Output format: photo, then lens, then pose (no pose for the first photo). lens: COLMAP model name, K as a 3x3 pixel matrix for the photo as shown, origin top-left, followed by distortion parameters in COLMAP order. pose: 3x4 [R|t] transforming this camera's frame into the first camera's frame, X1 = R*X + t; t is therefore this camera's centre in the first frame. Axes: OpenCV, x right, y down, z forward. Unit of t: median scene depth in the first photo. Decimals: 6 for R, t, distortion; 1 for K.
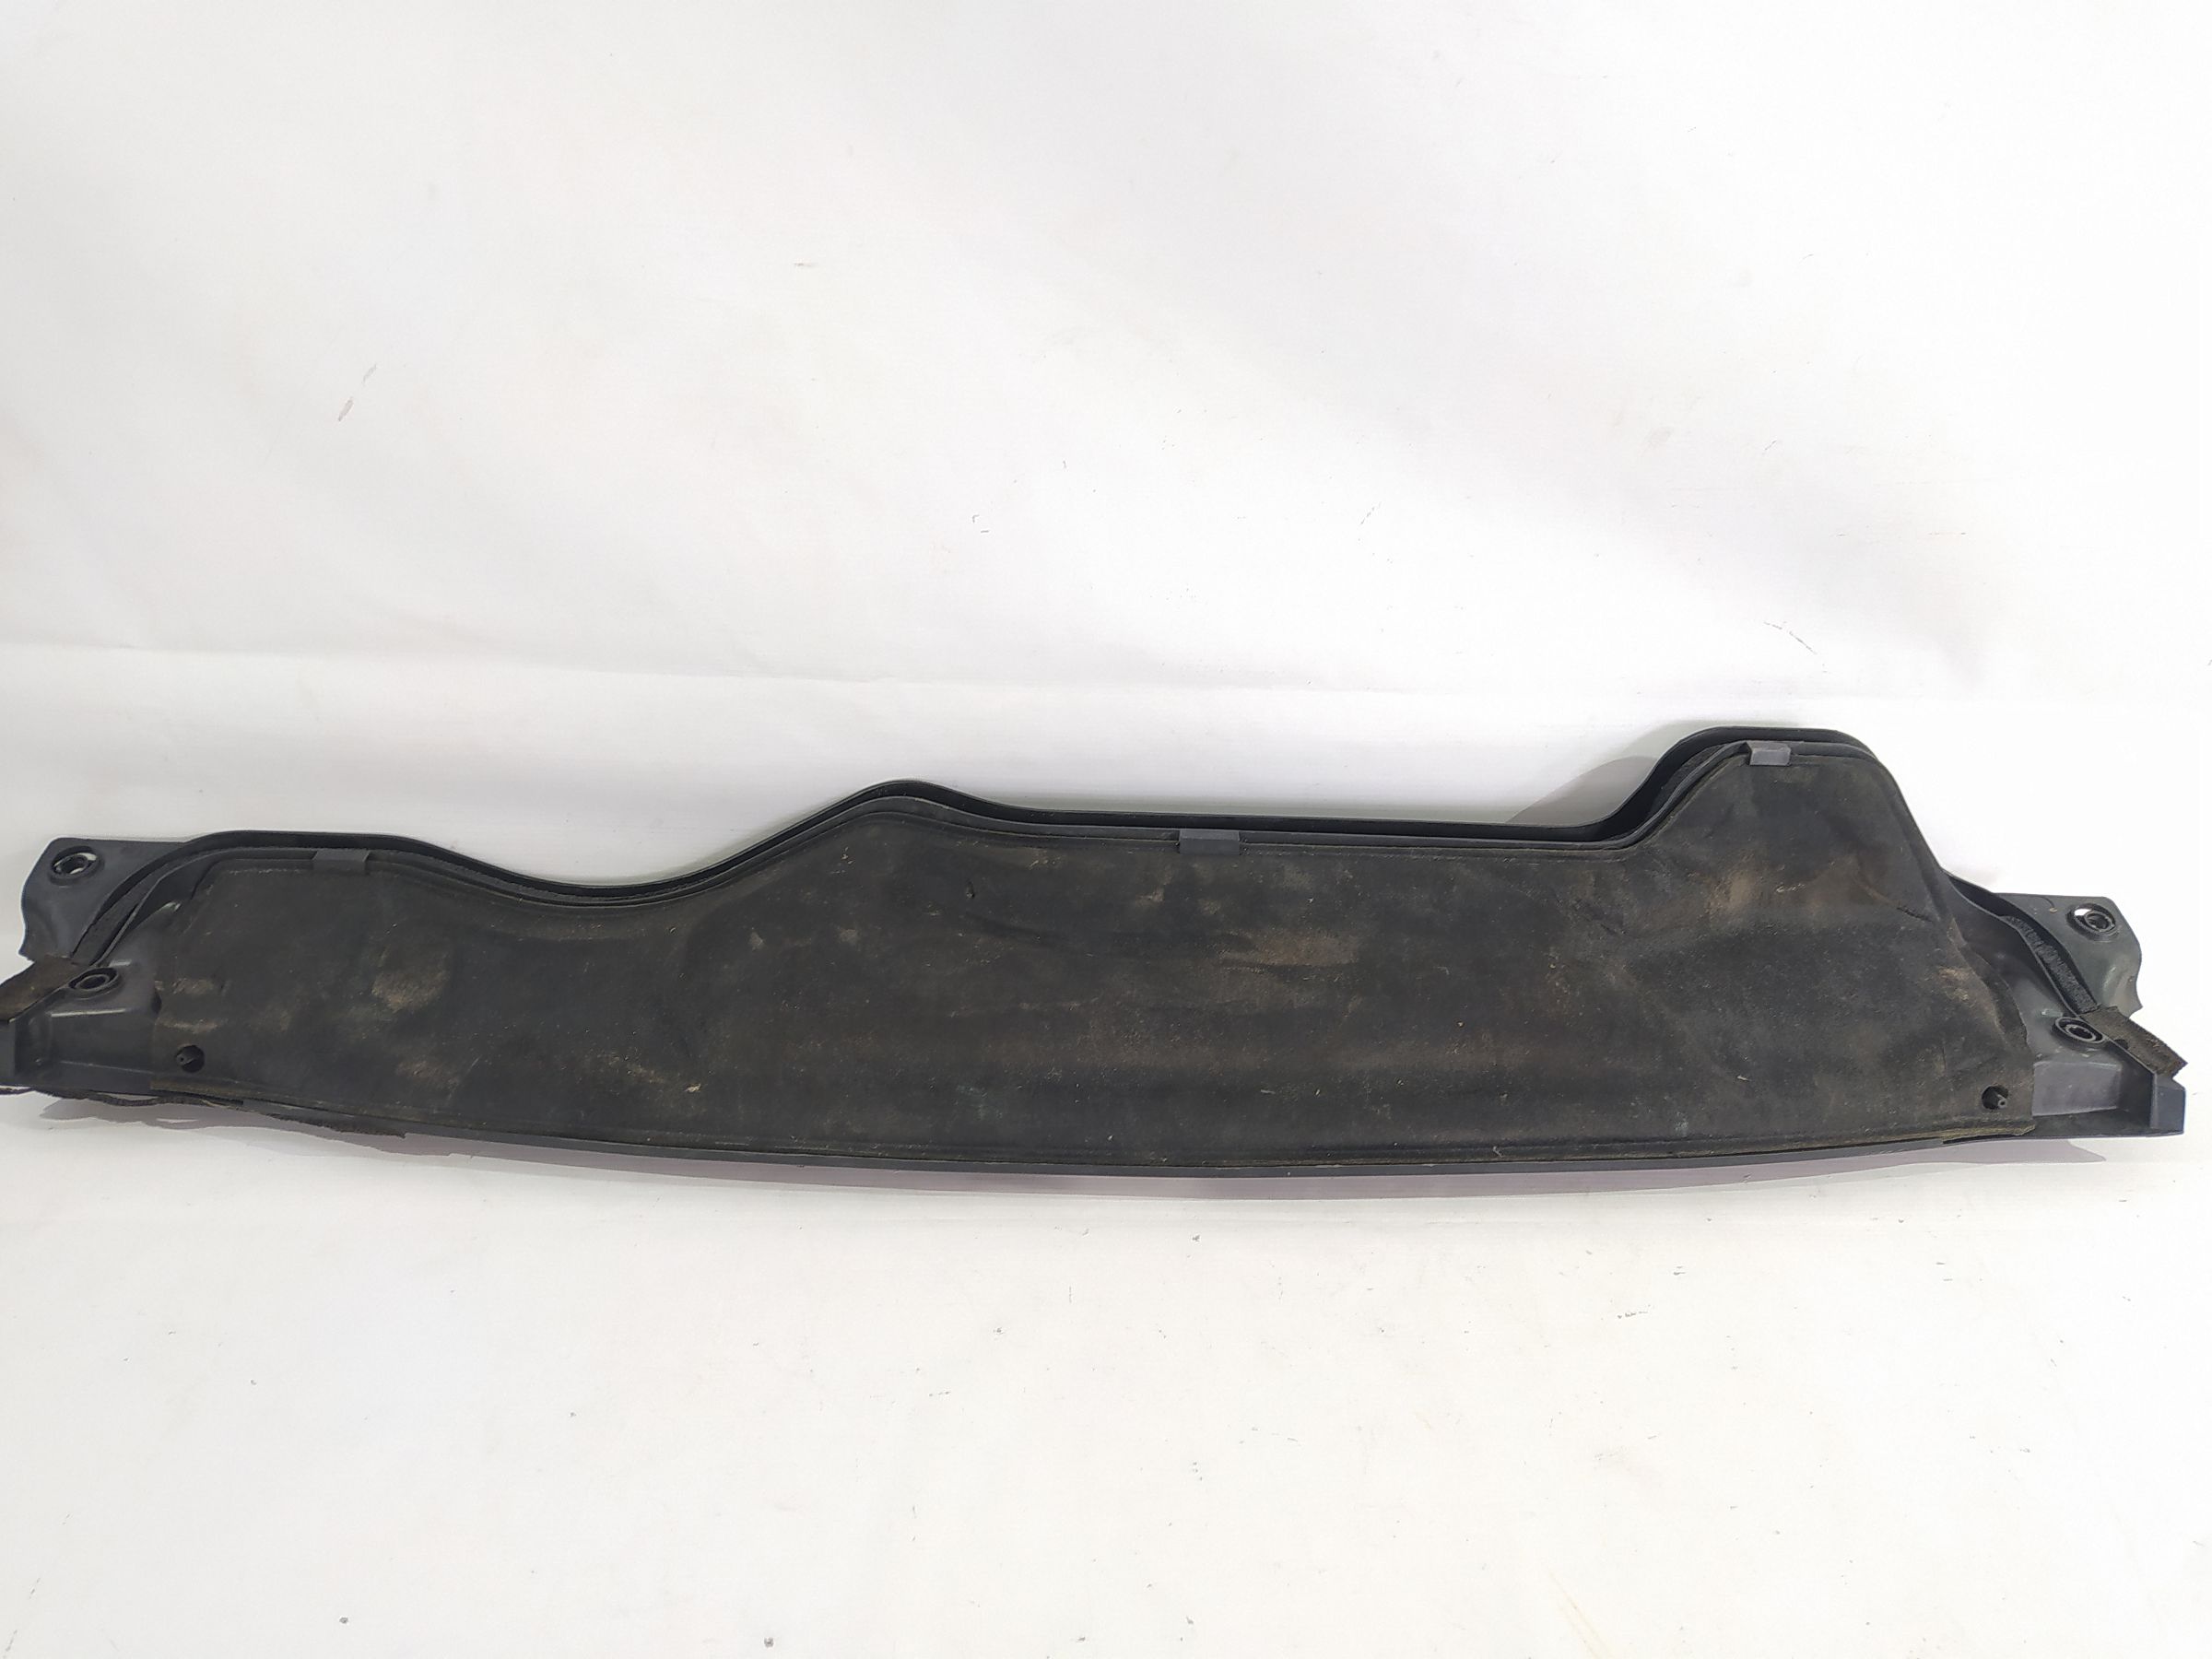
lens RADIAL K [[1708.9, 0, 1106.0], [0, 1708.9, 829.5], [0, 0, 1]] dist [0.117290, -0.246799]
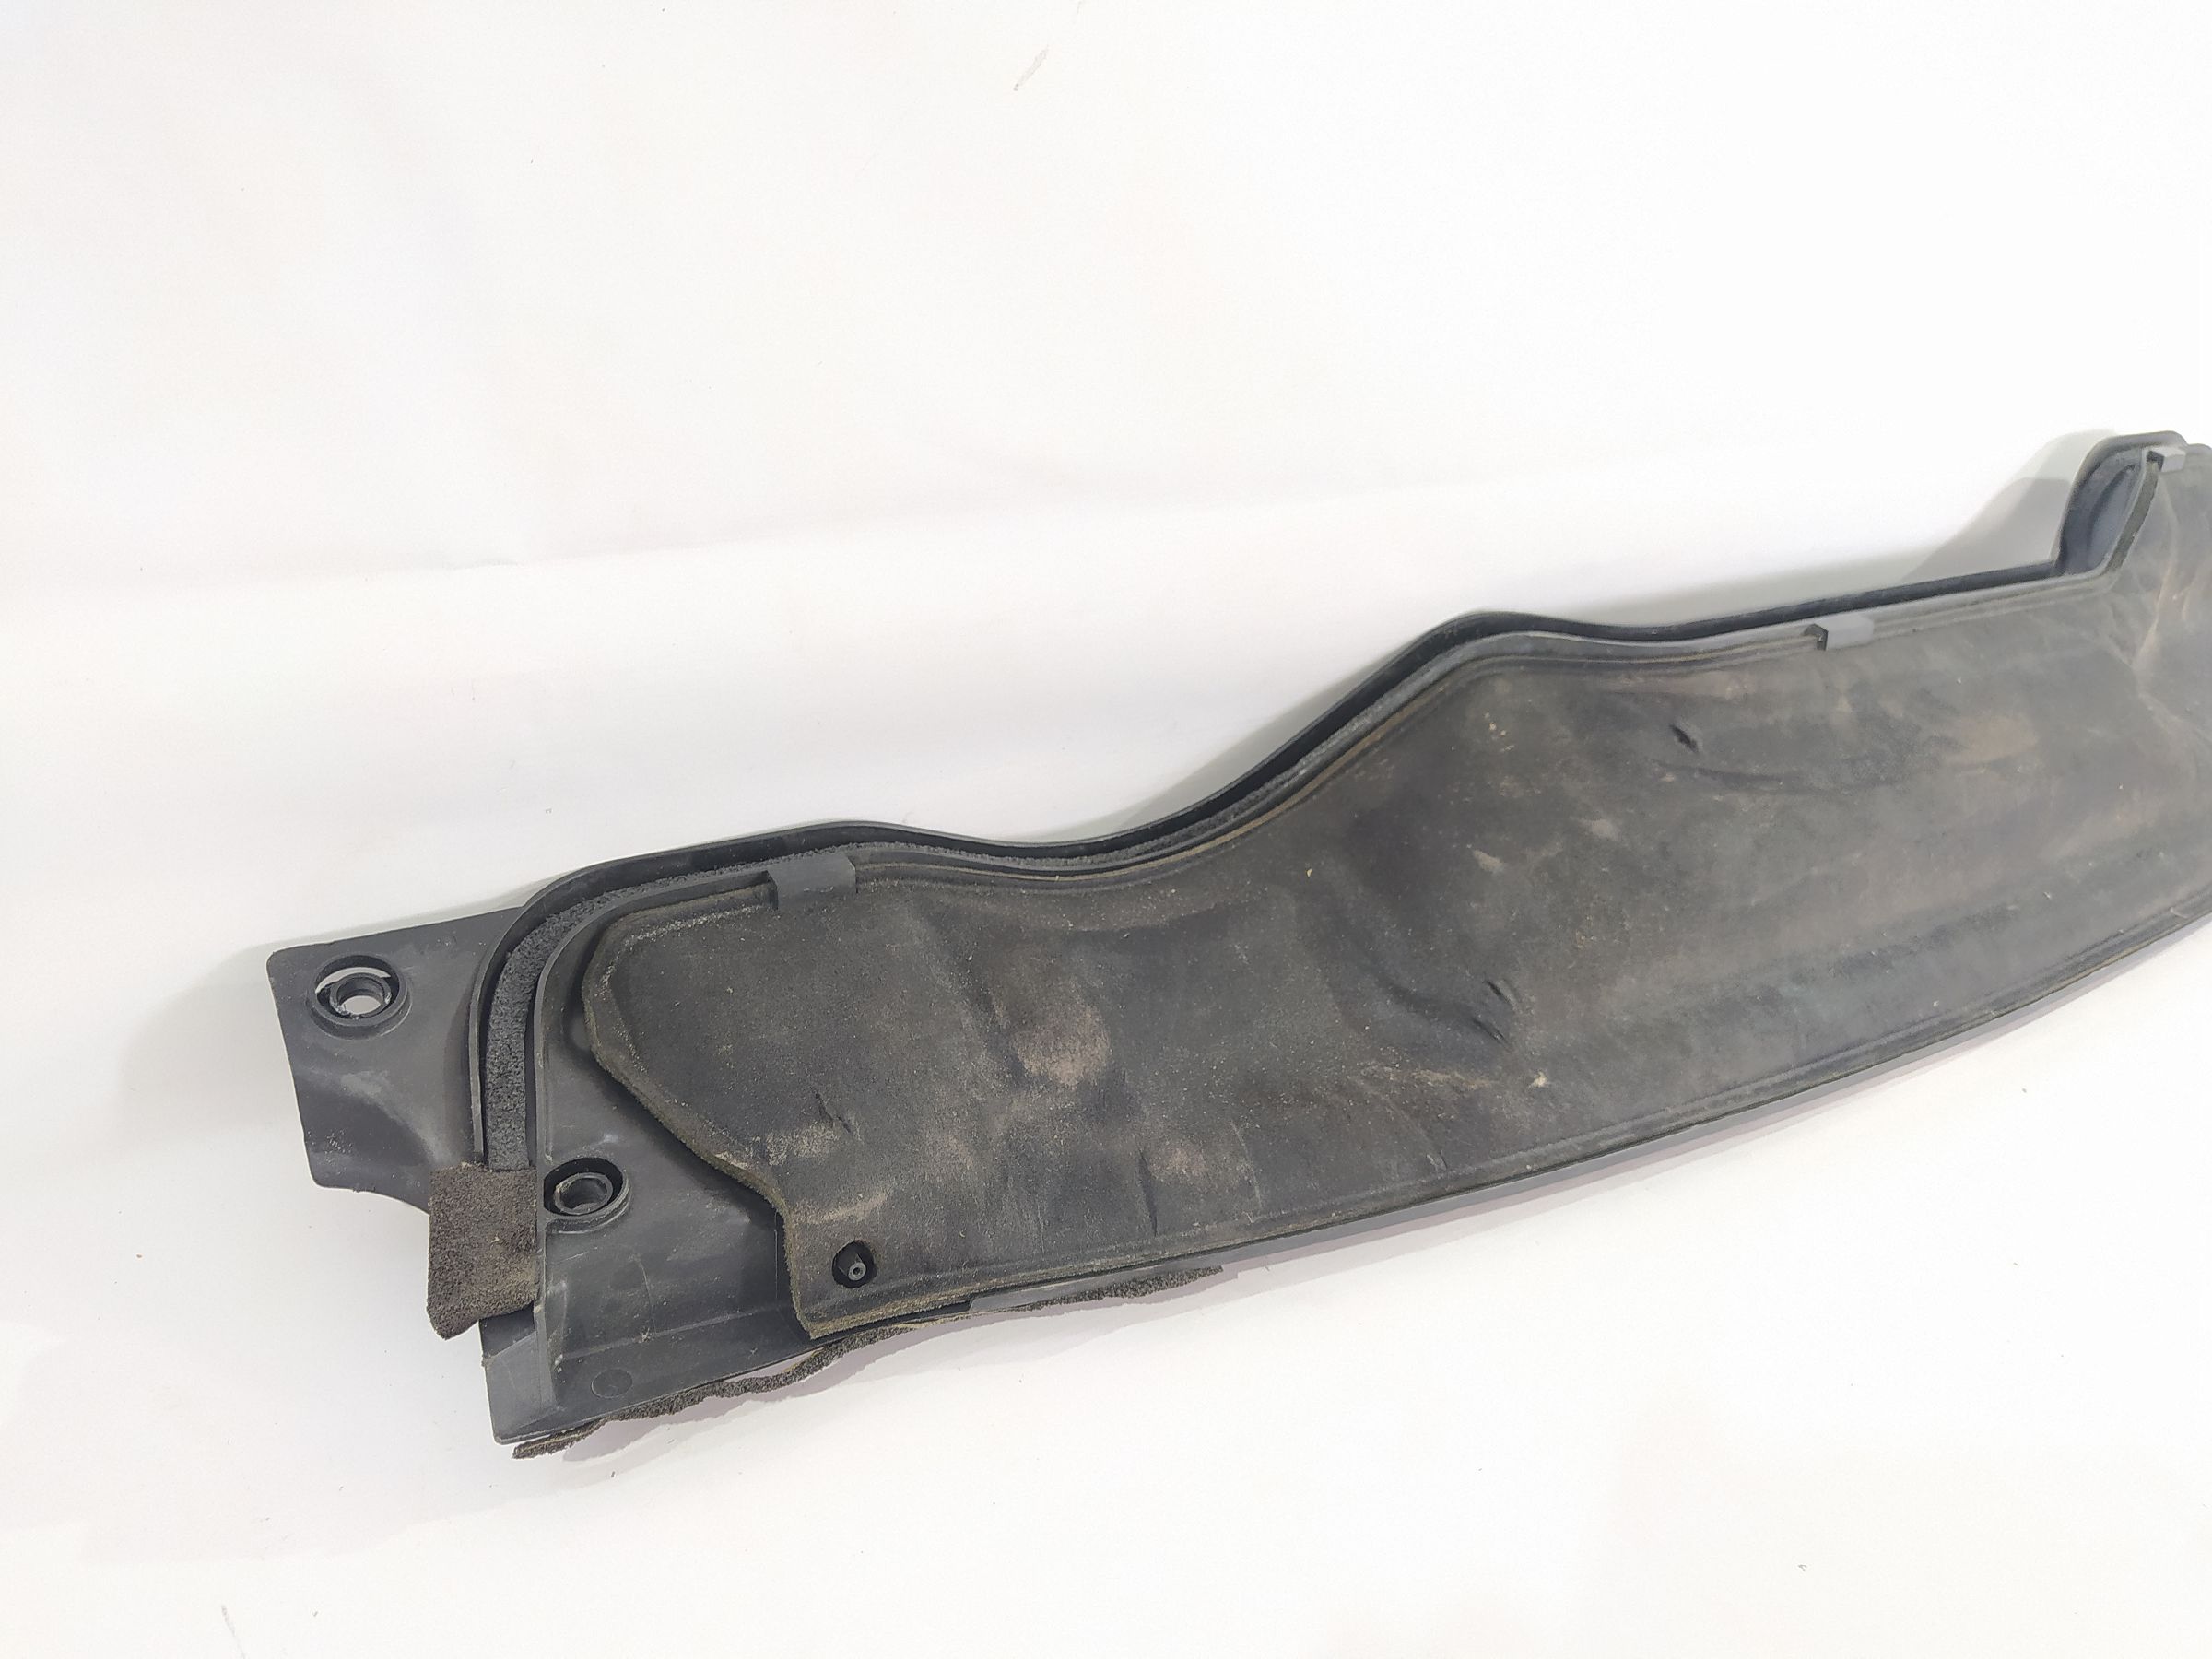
lens RADIAL K [[1708.9, 0, 1106.0], [0, 1708.9, 829.5], [0, 0, 1]] dist [0.117290, -0.246799]
pose [[0.862534, -0.200948, 0.464386, -0.661500], [0.143730, 0.977257, 0.155917, -0.081388], [-0.485155, -0.067738, 0.871800, 0.451091]]
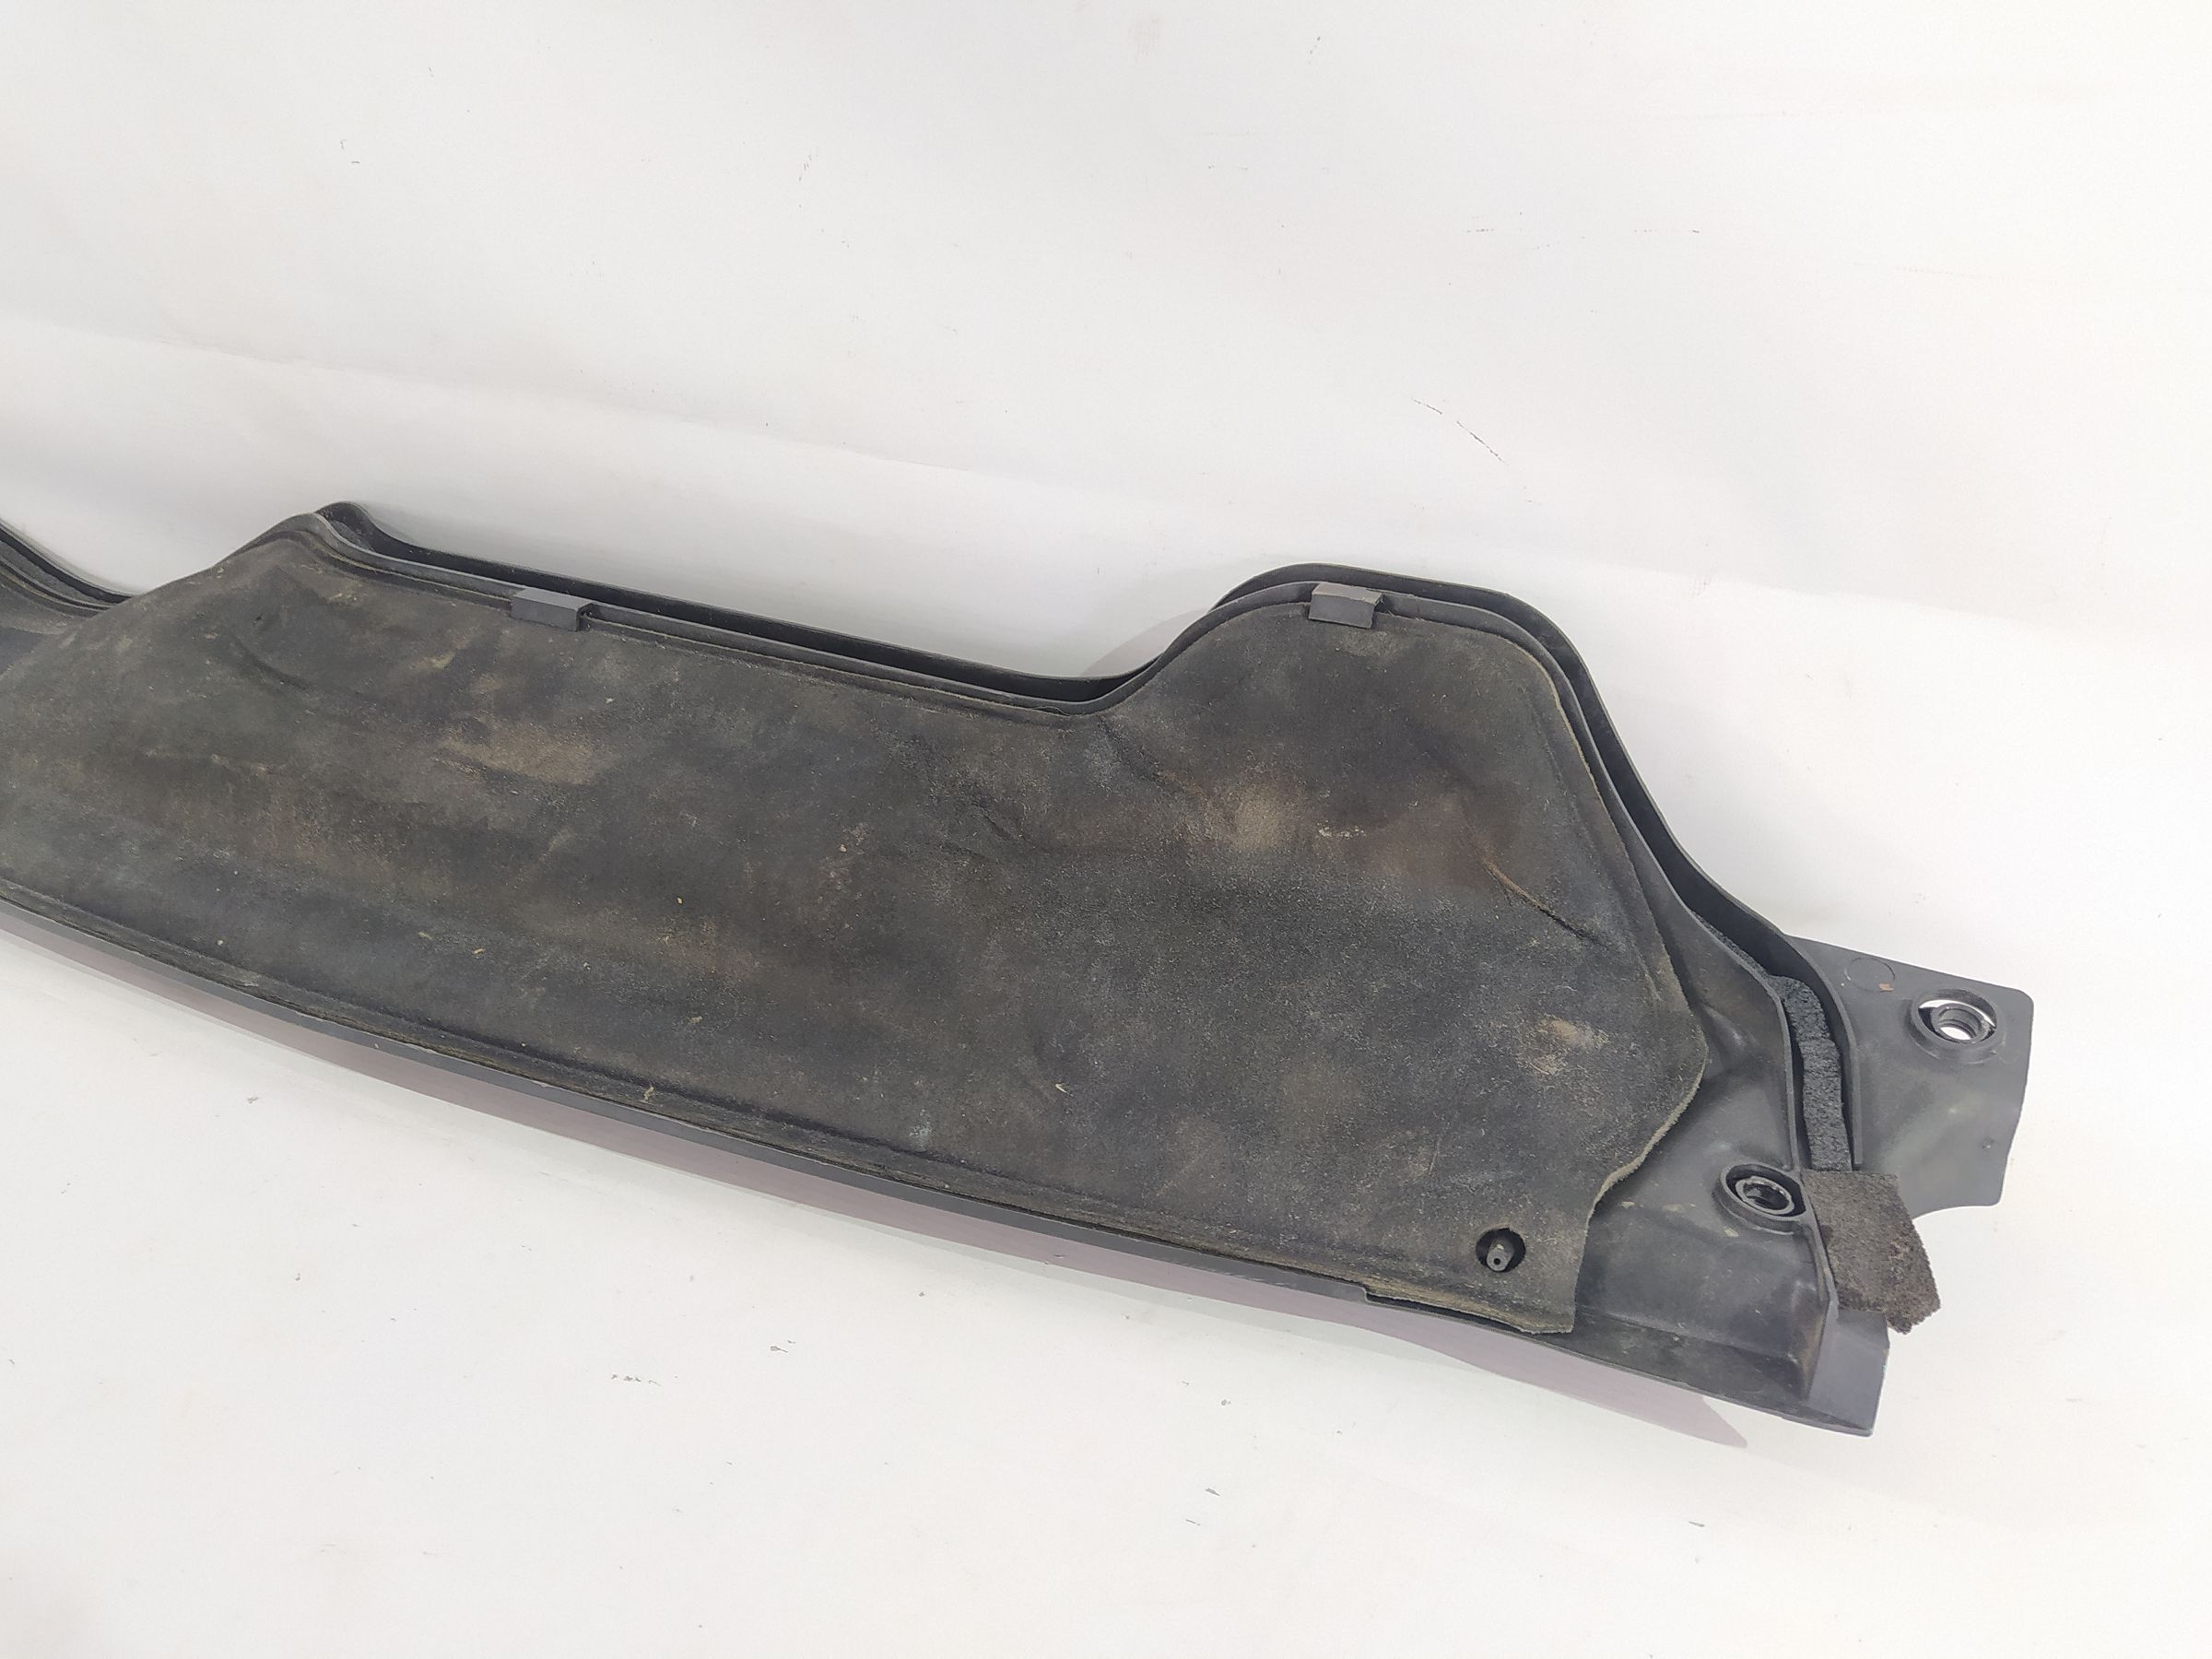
lens RADIAL K [[1708.9, 0, 1106.0], [0, 1708.9, 829.5], [0, 0, 1]] dist [0.117290, -0.246799]
pose [[0.887209, 0.184398, -0.422915, 0.607824], [-0.199139, 0.979925, 0.009503, 0.045995], [0.416178, 0.075787, 0.906119, 0.451733]]
